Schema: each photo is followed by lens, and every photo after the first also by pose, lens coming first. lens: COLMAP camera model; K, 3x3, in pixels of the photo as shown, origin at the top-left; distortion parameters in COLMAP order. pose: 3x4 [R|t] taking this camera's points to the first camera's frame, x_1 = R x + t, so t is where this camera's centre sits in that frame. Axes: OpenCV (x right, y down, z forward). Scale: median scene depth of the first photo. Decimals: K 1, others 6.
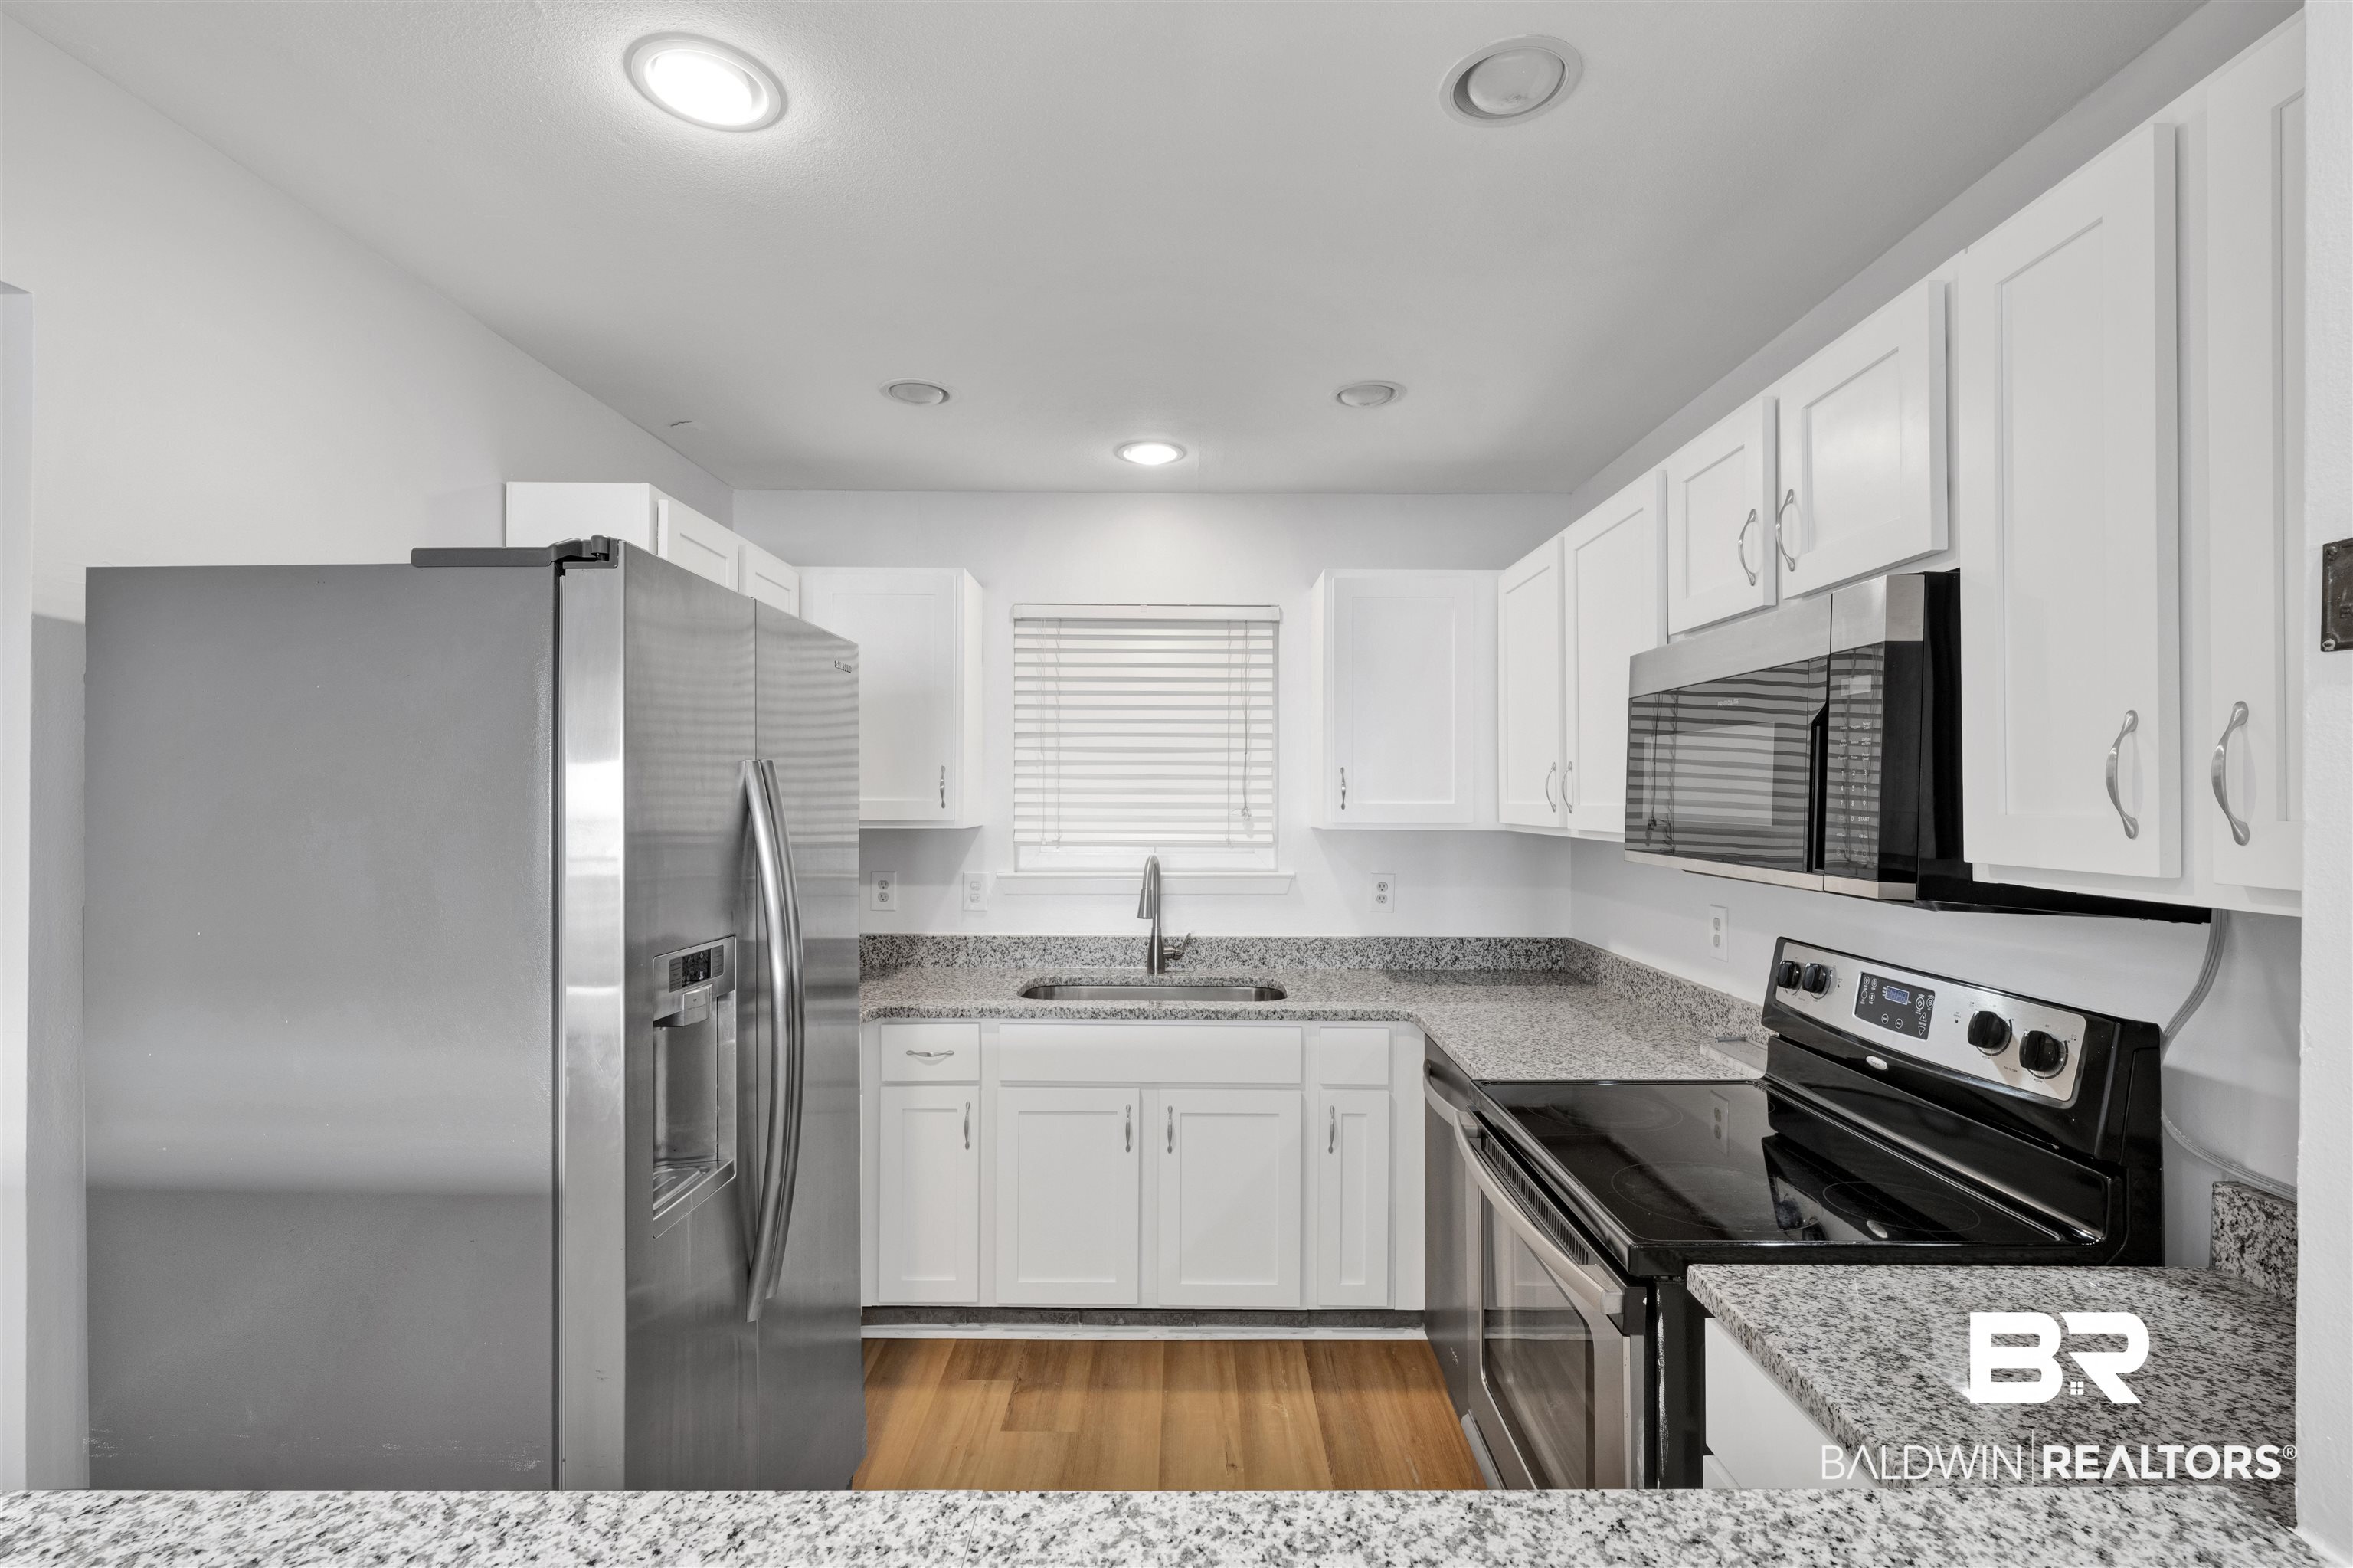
lens RADIAL K [[1072.5, 0, 1175.5], [0, 1072.5, 798.3], [0, 0, 1]] dist [0.000302, 0.000033]
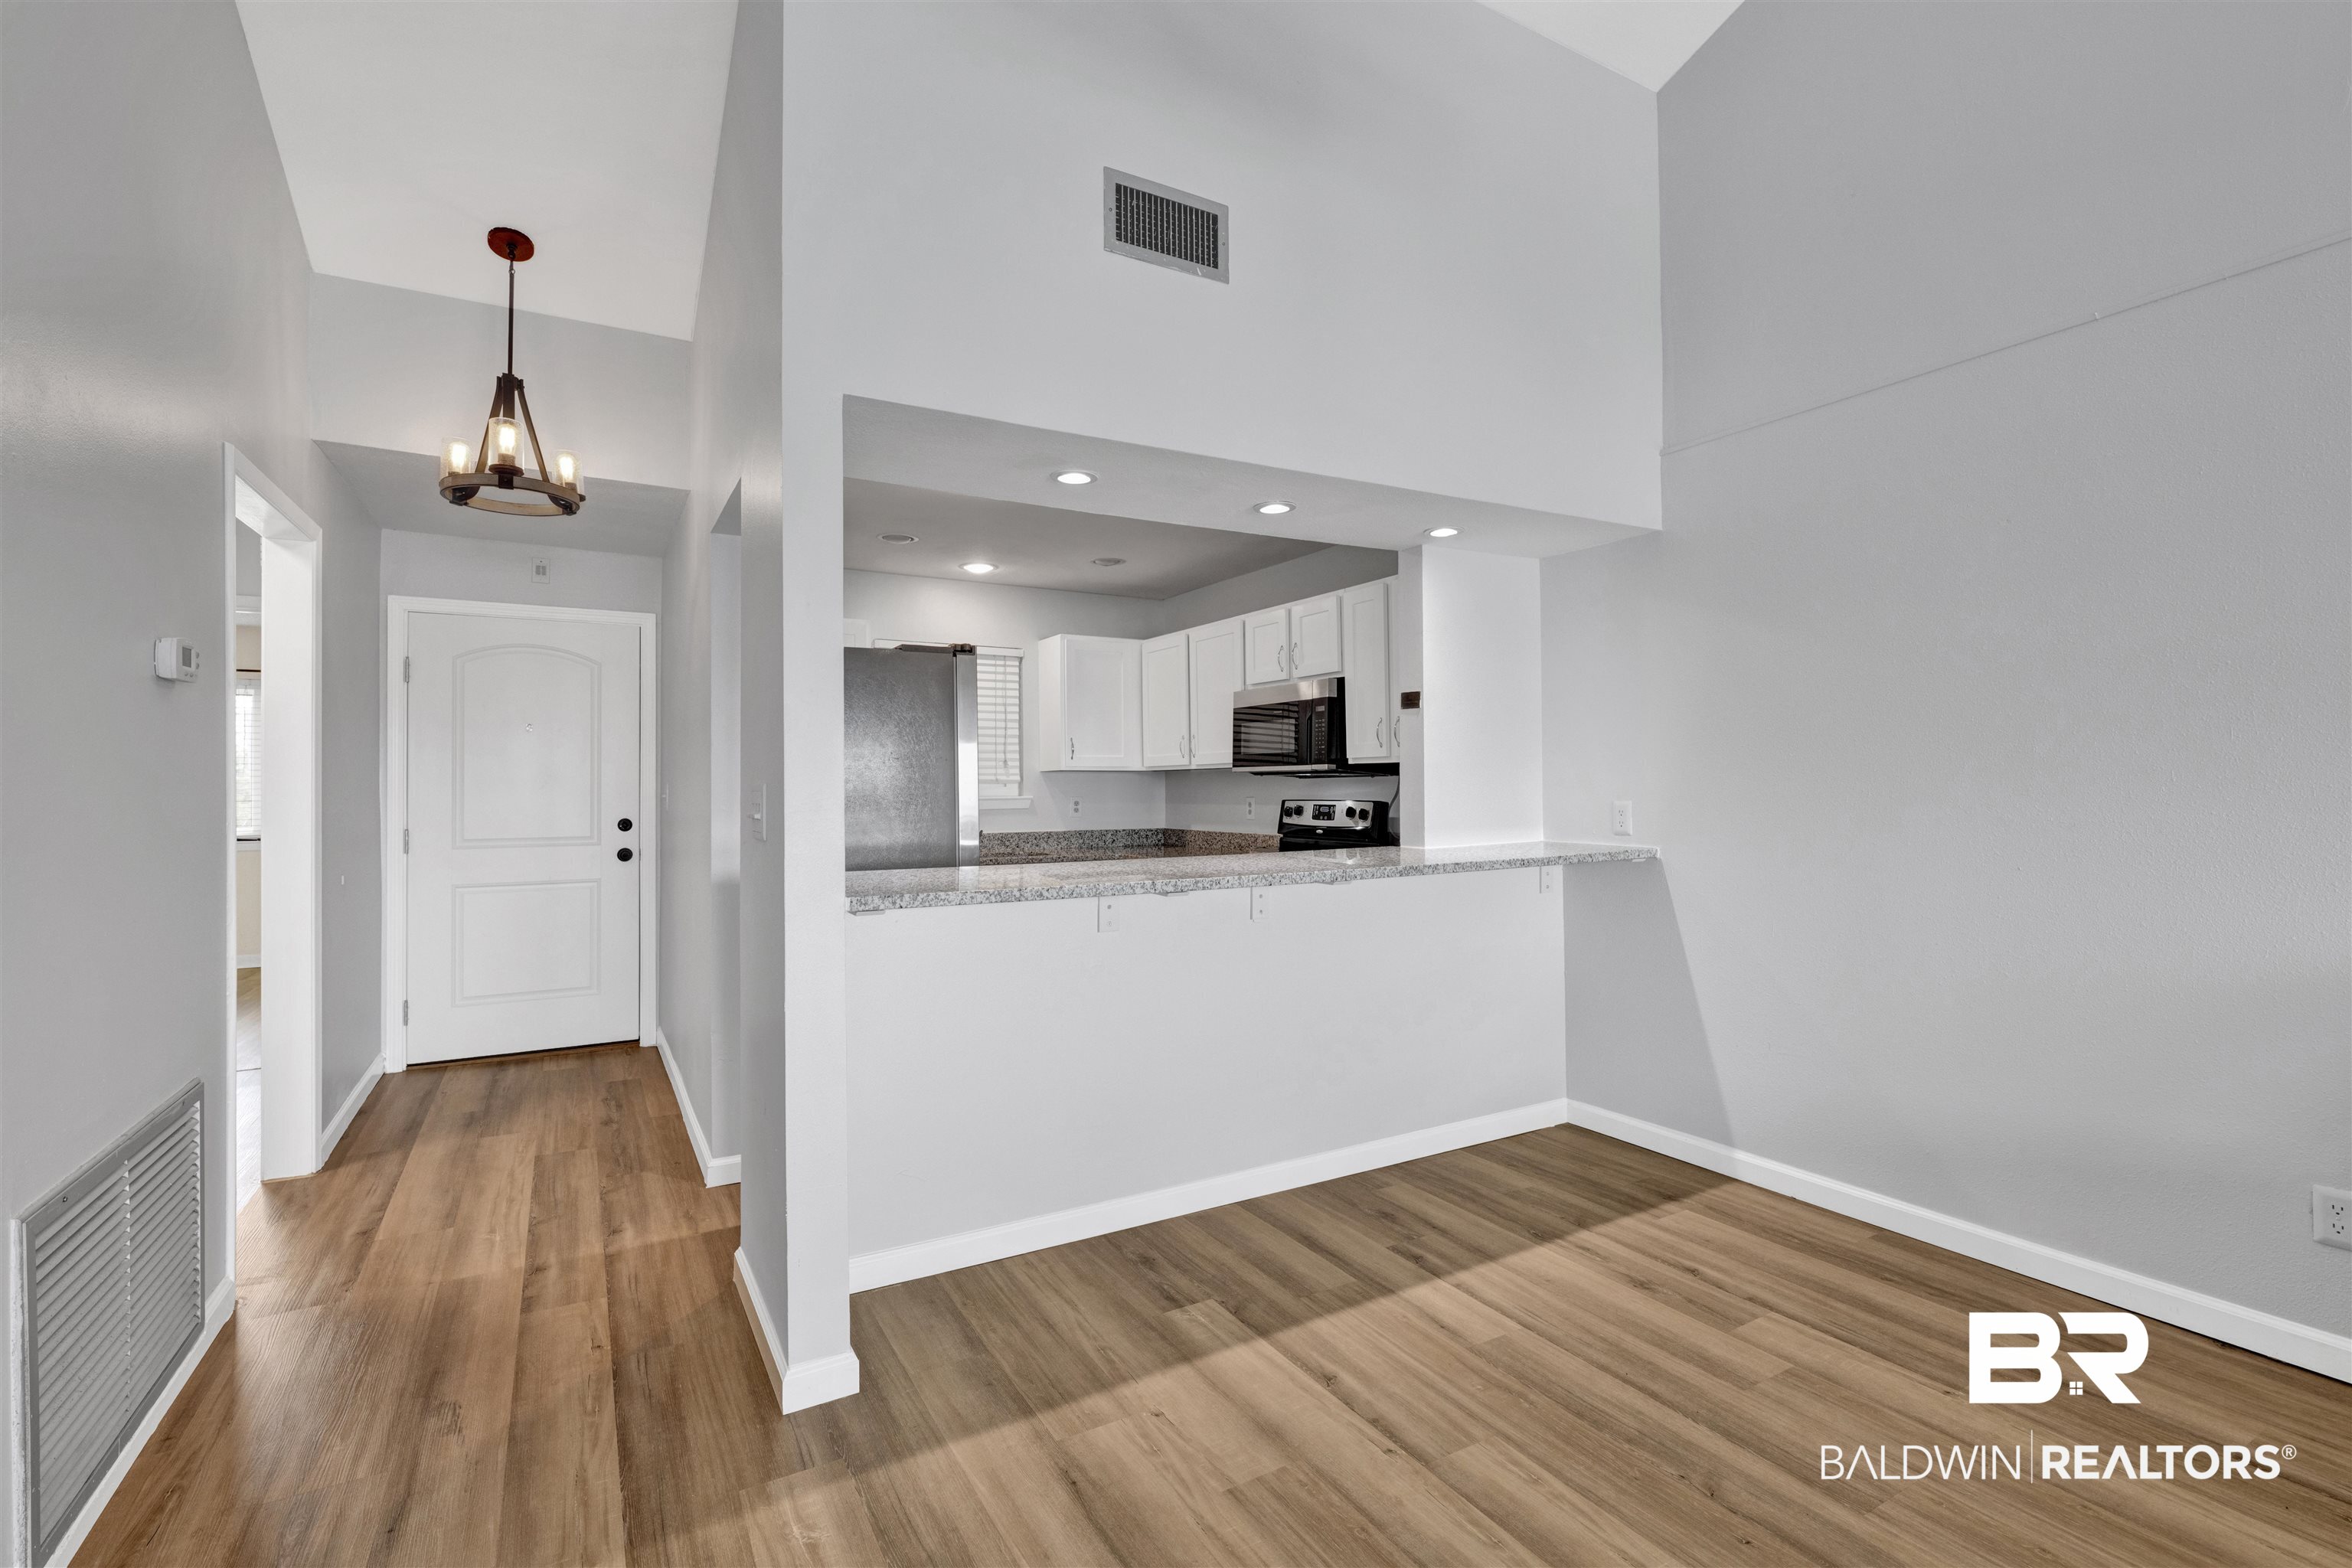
lens RADIAL K [[1045.2, 0, 1176.5], [0, 1045.2, 779.1], [0, 0, 1]] dist [0.000400, -0.000002]
pose [[0.863651, -0.006740, 0.504046, -0.584729], [0.011625, 0.999911, -0.006547, 0.055327], [-0.503957, 0.011514, 0.863652, -0.667237]]
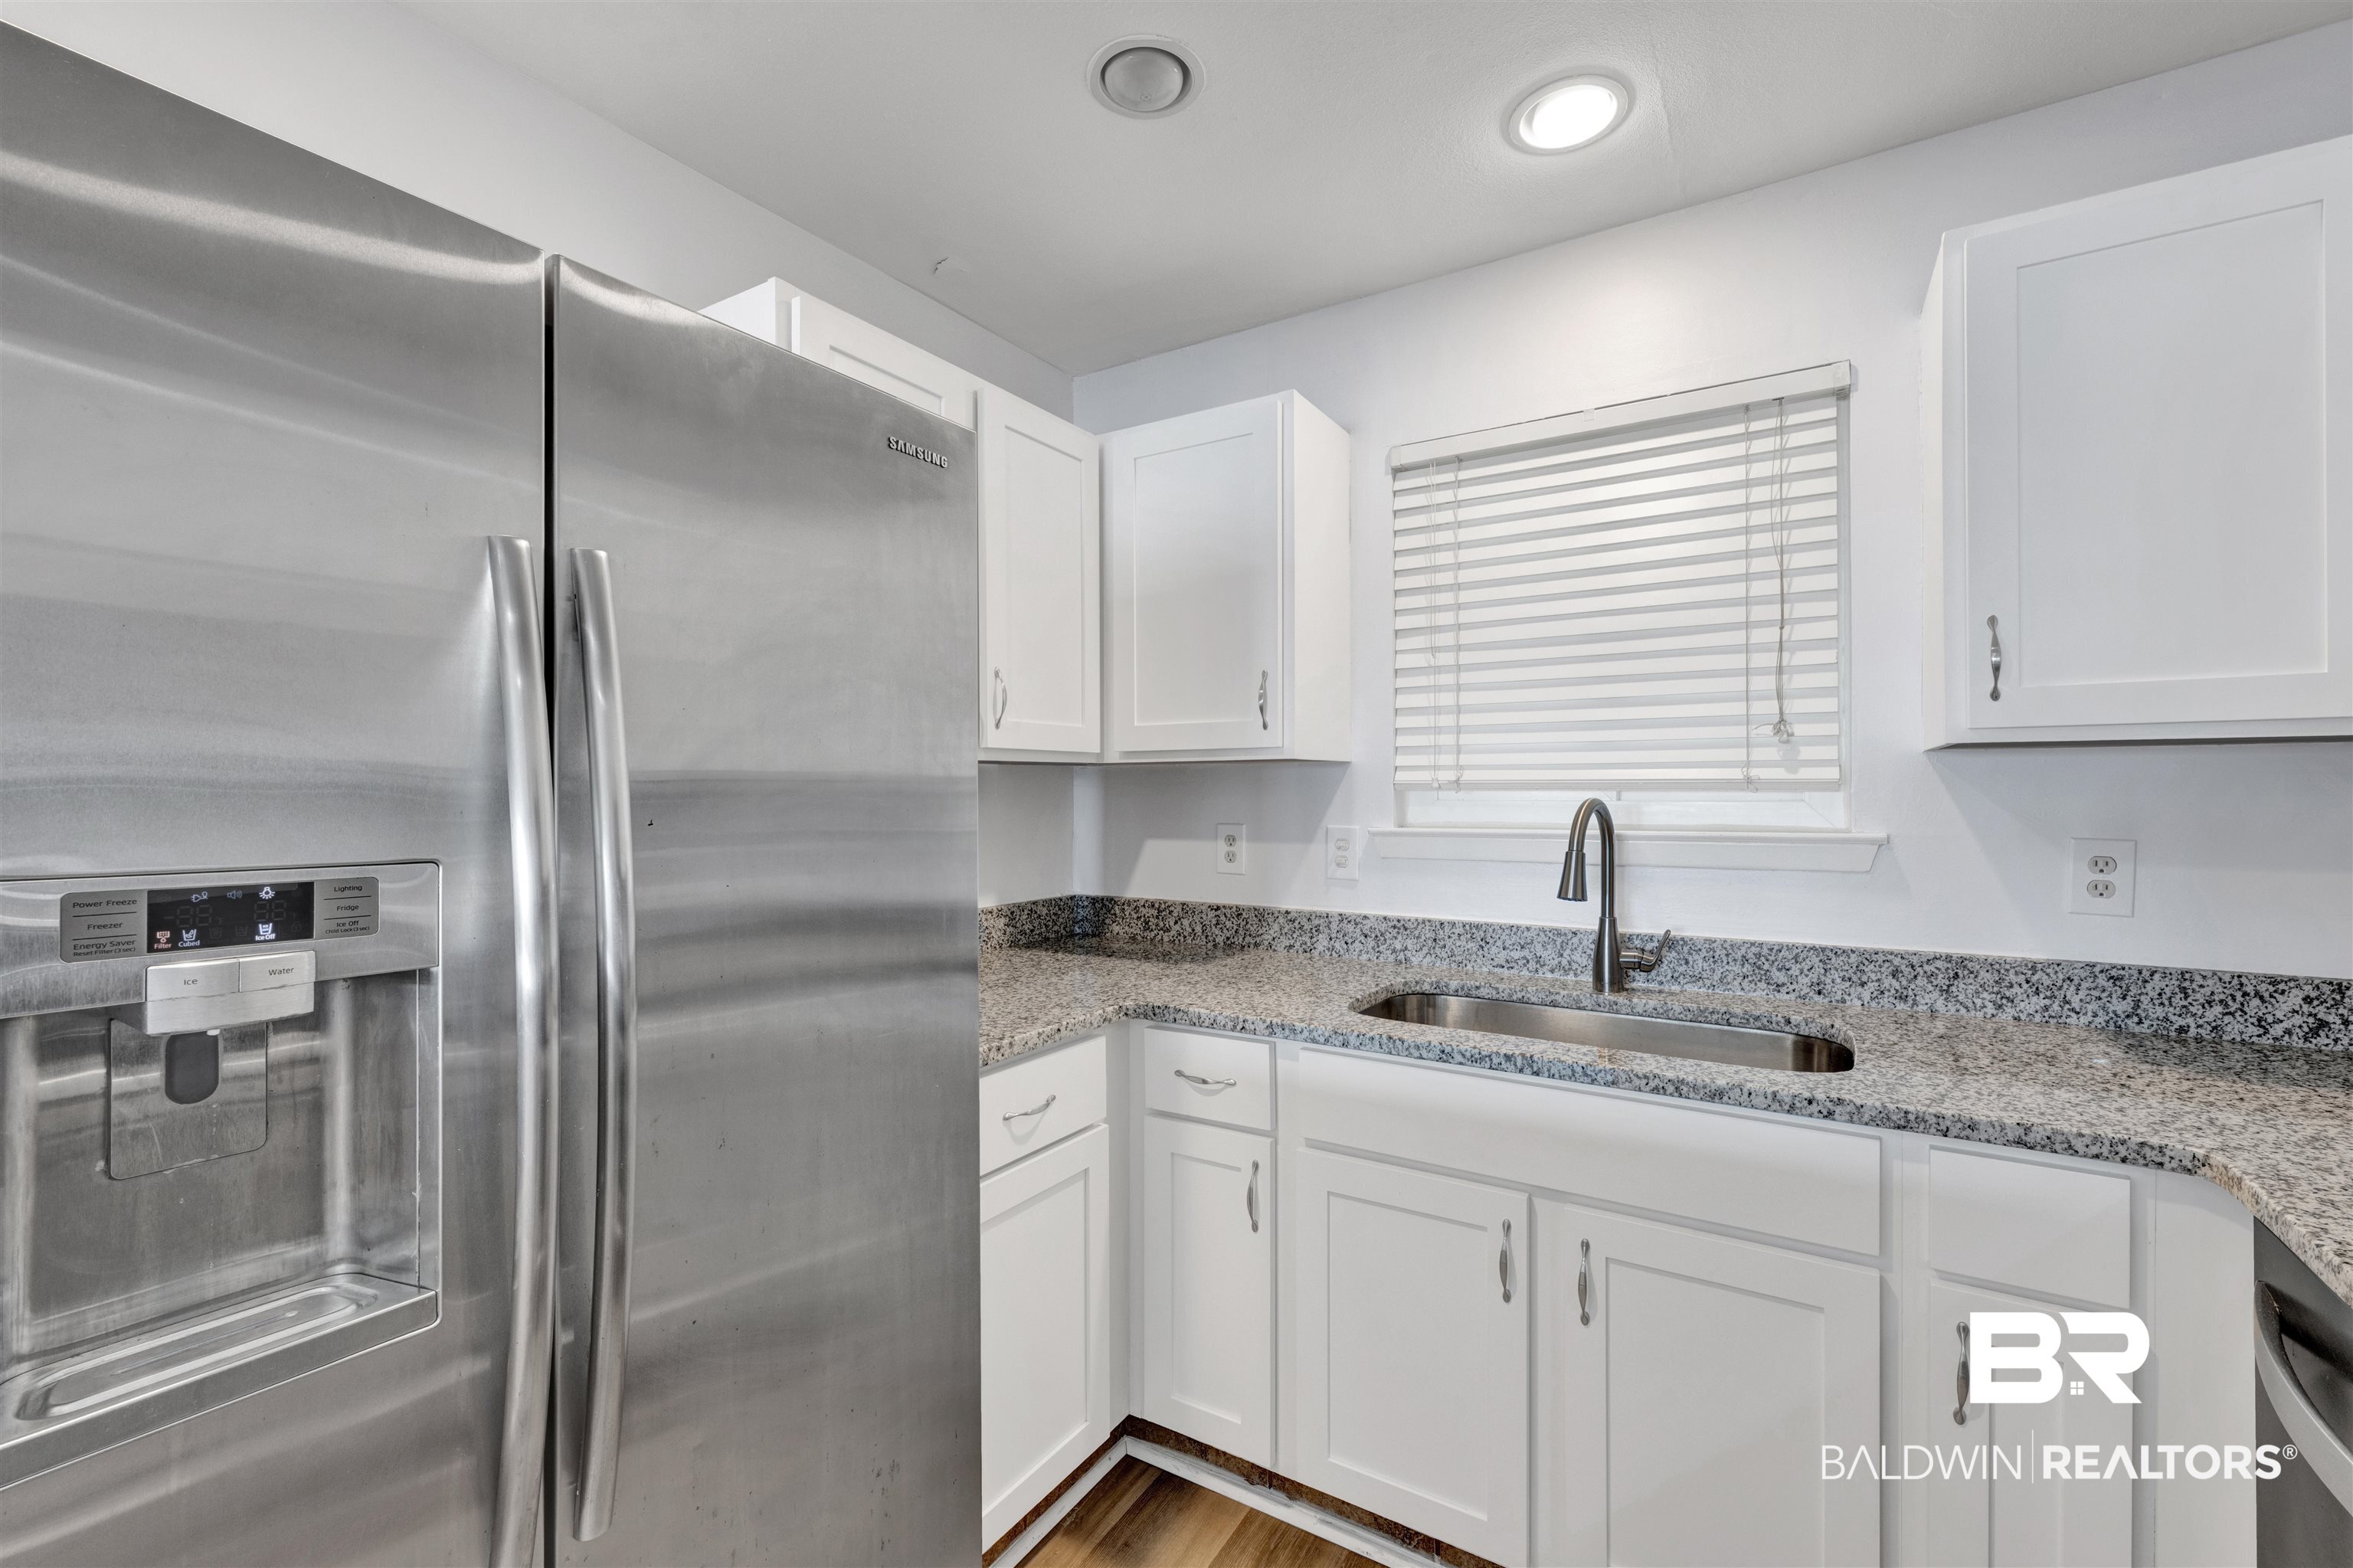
lens RADIAL K [[964.6, 0, 1176.7], [0, 964.6, 795.8], [0, 0, 1]] dist [-0.000114, 0.000627]
pose [[0.843327, -0.005989, -0.537368, 0.071746], [0.006993, 0.999976, -0.000171, 0.048458], [0.537356, -0.003613, 0.843348, 0.393893]]
